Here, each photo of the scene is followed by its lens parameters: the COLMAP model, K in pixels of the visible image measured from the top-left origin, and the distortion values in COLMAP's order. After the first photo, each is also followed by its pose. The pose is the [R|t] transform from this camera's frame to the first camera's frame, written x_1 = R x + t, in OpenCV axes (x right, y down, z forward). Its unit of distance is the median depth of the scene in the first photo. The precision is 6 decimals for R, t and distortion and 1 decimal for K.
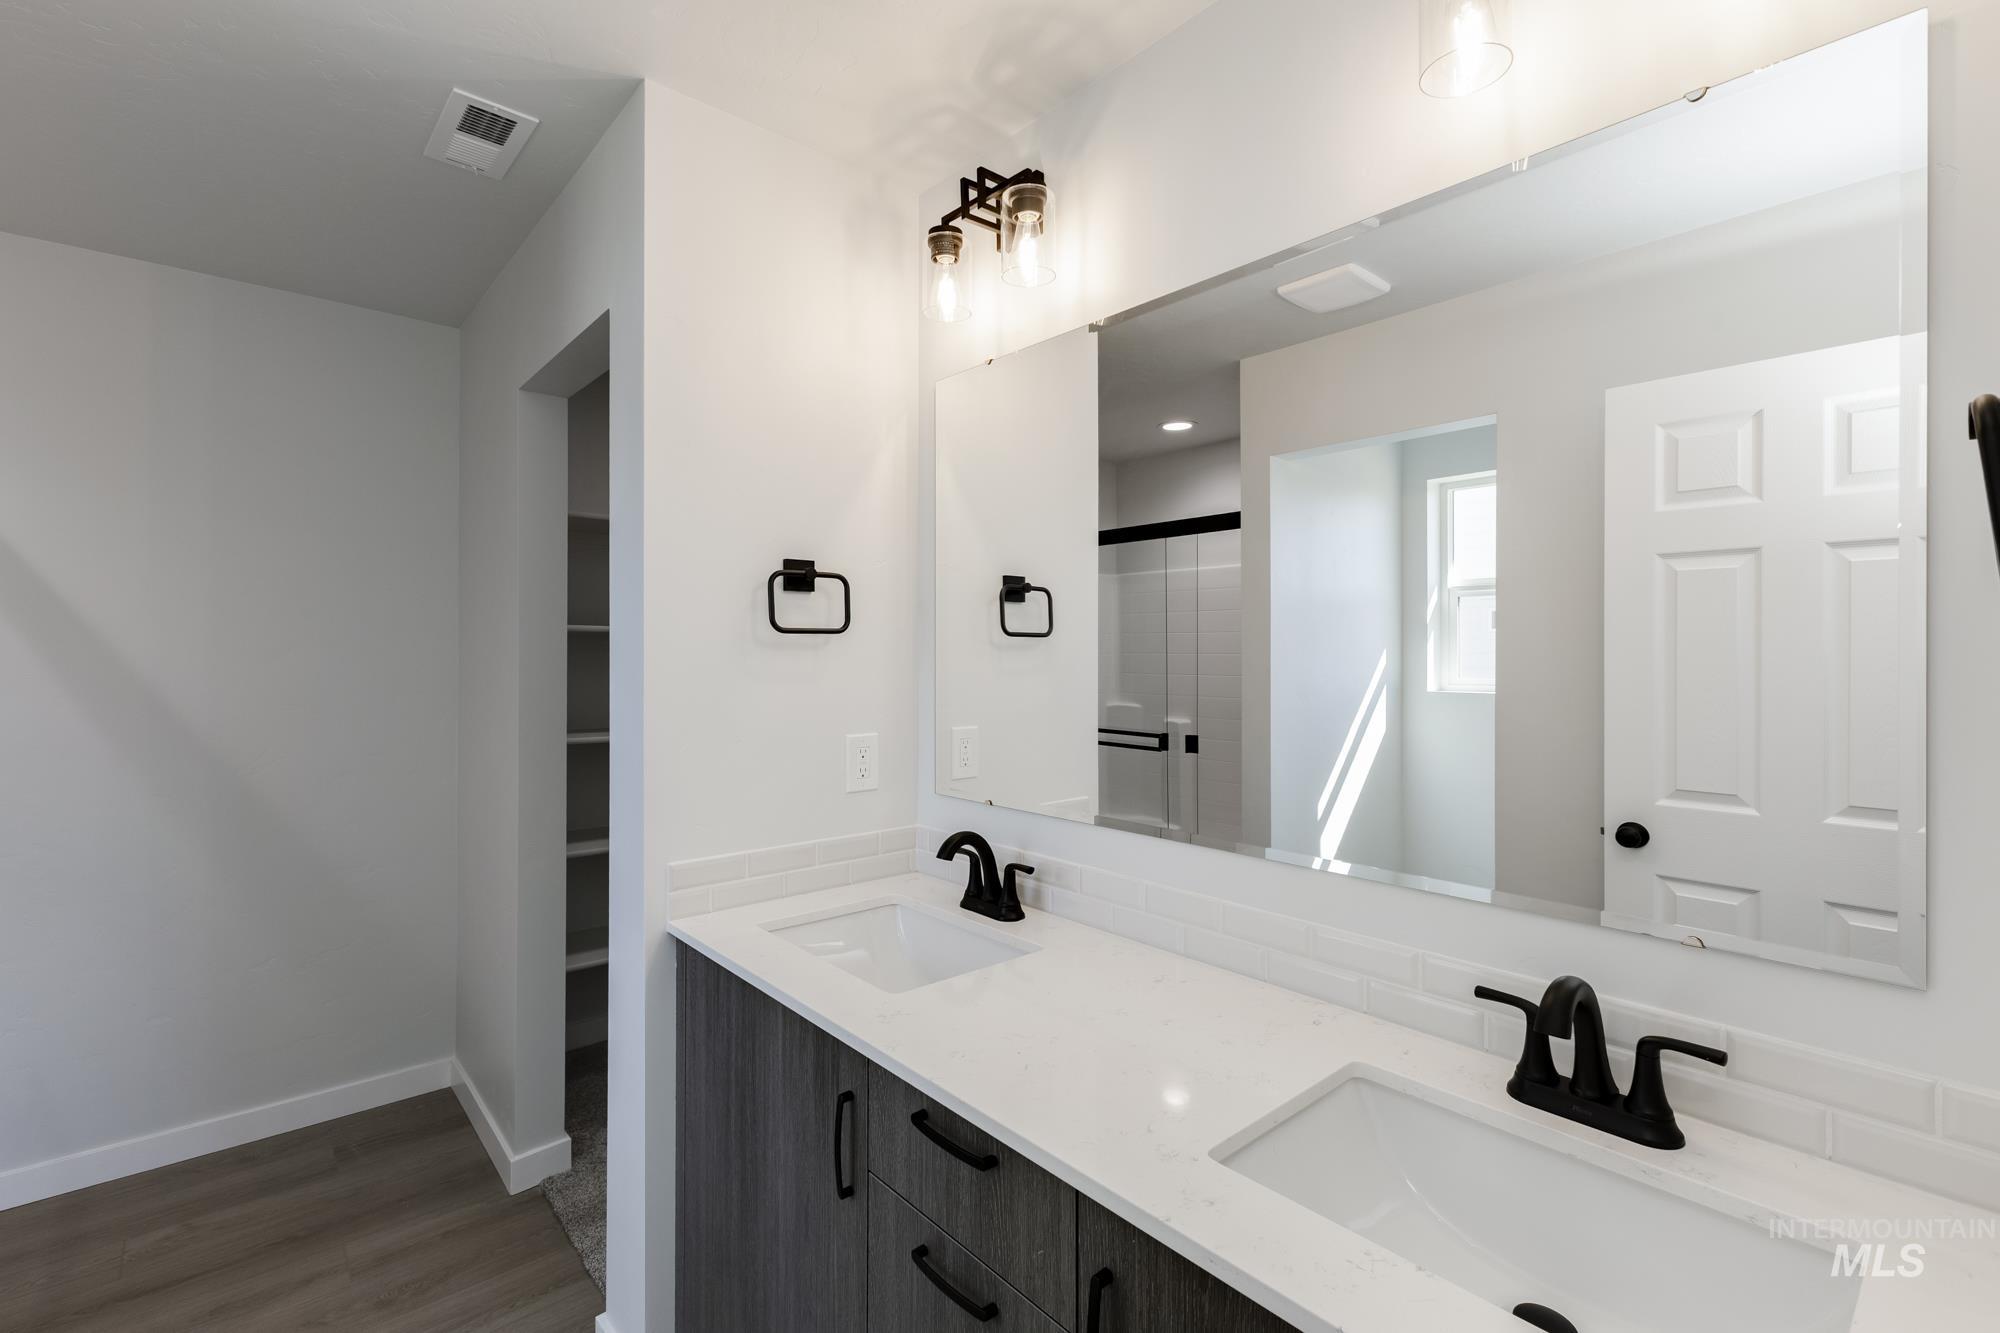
lens RADIAL K [[881.0, 0, 969.4], [0, 881.0, 654.8], [0, 0, 1]] dist [0.008550, -0.000028]
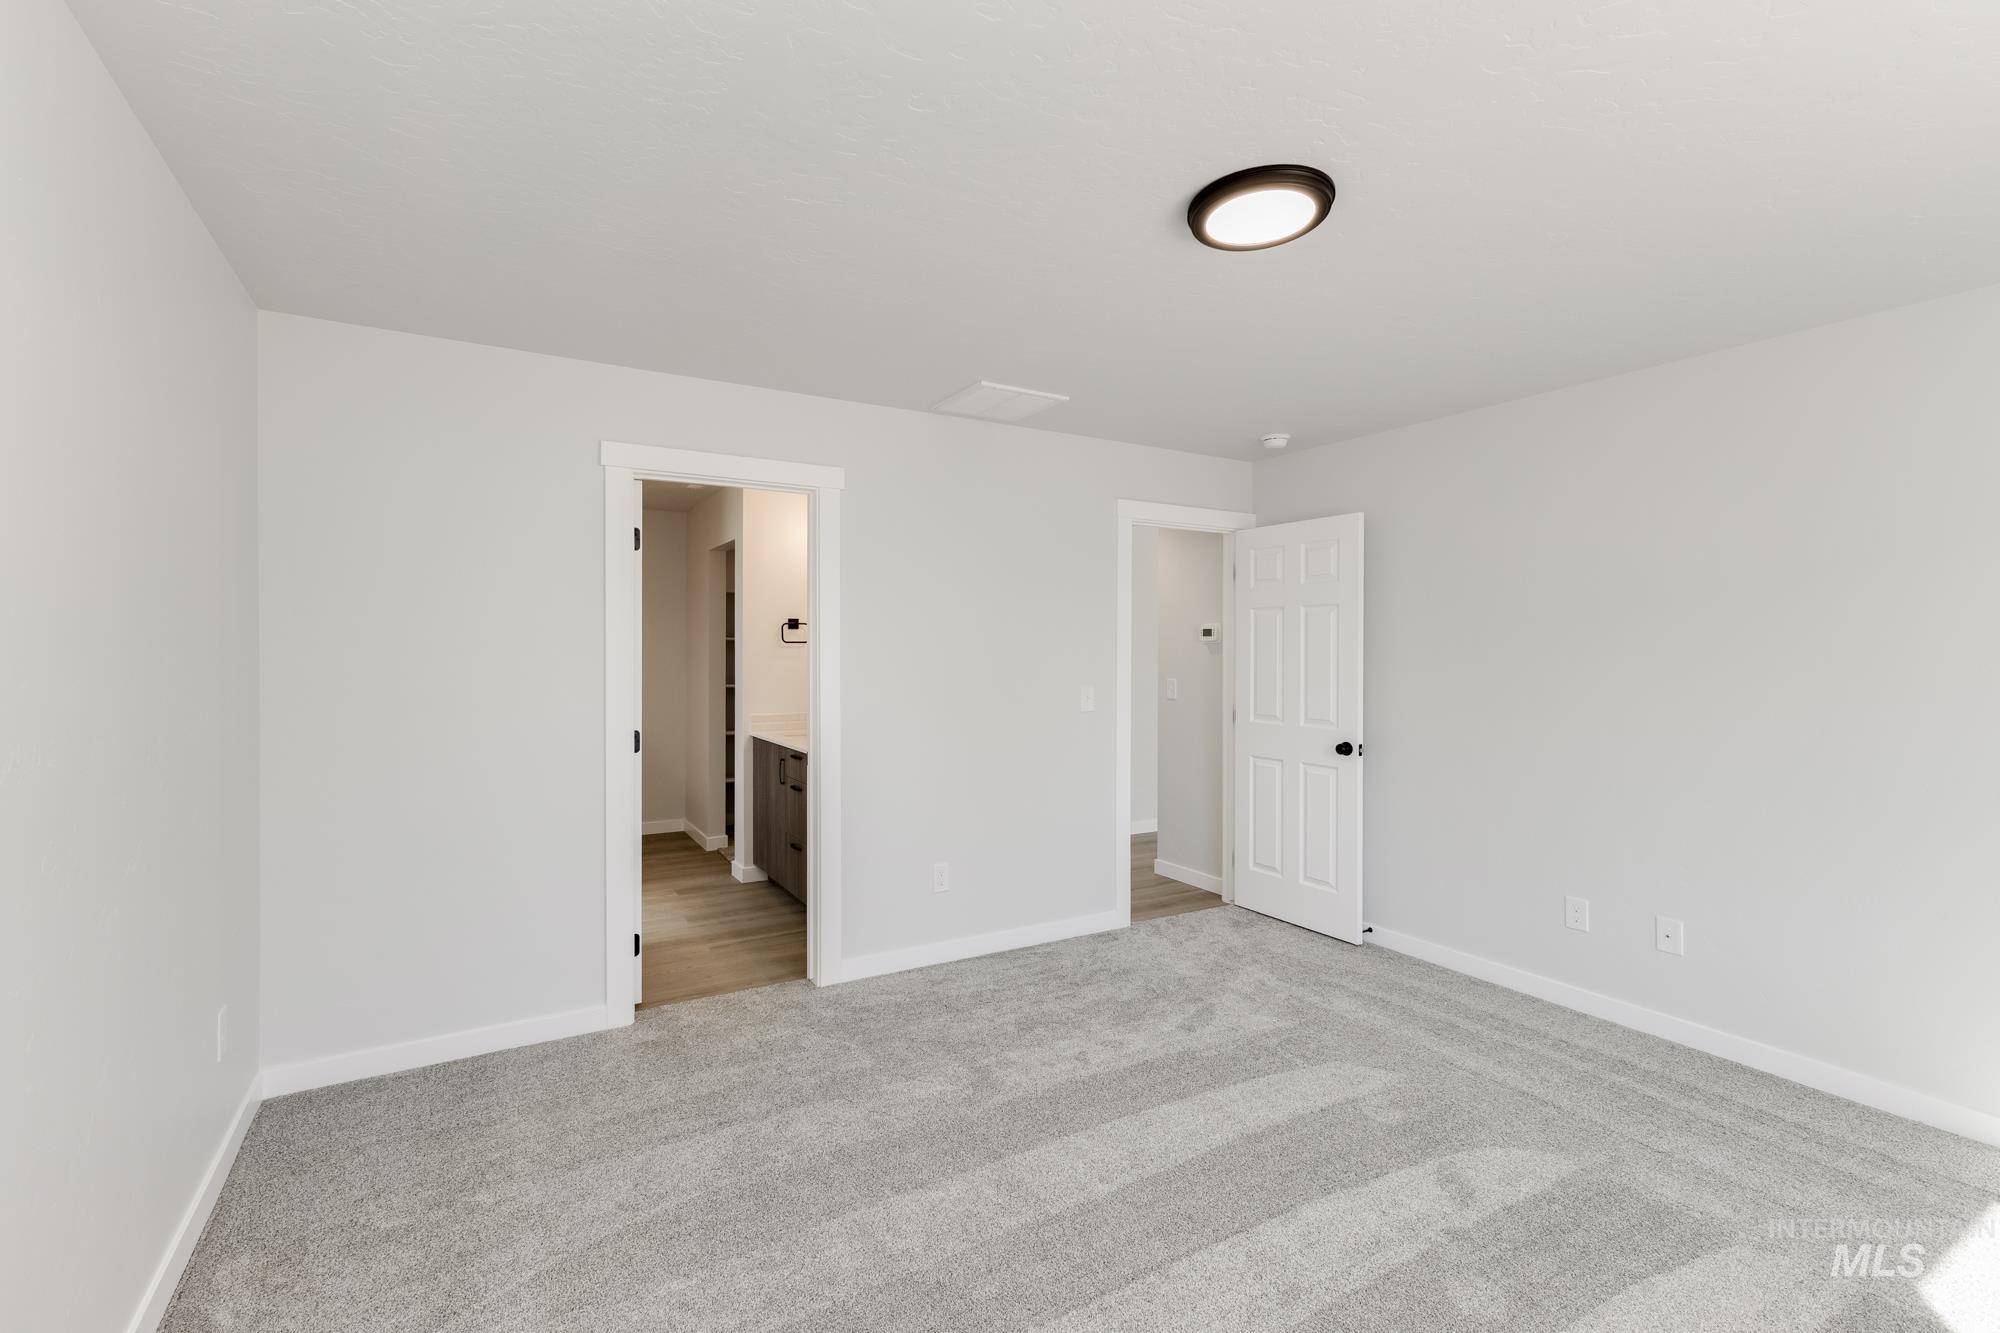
lens RADIAL K [[866.6, 0, 1002.6], [0, 866.6, 662.7], [0, 0, 1]] dist [0.008258, -0.000160]
pose [[0.989770, -0.002218, -0.142656, 0.912597], [0.003623, 0.999947, 0.009591, 0.018587], [0.142627, -0.010010, 0.989726, -1.797770]]
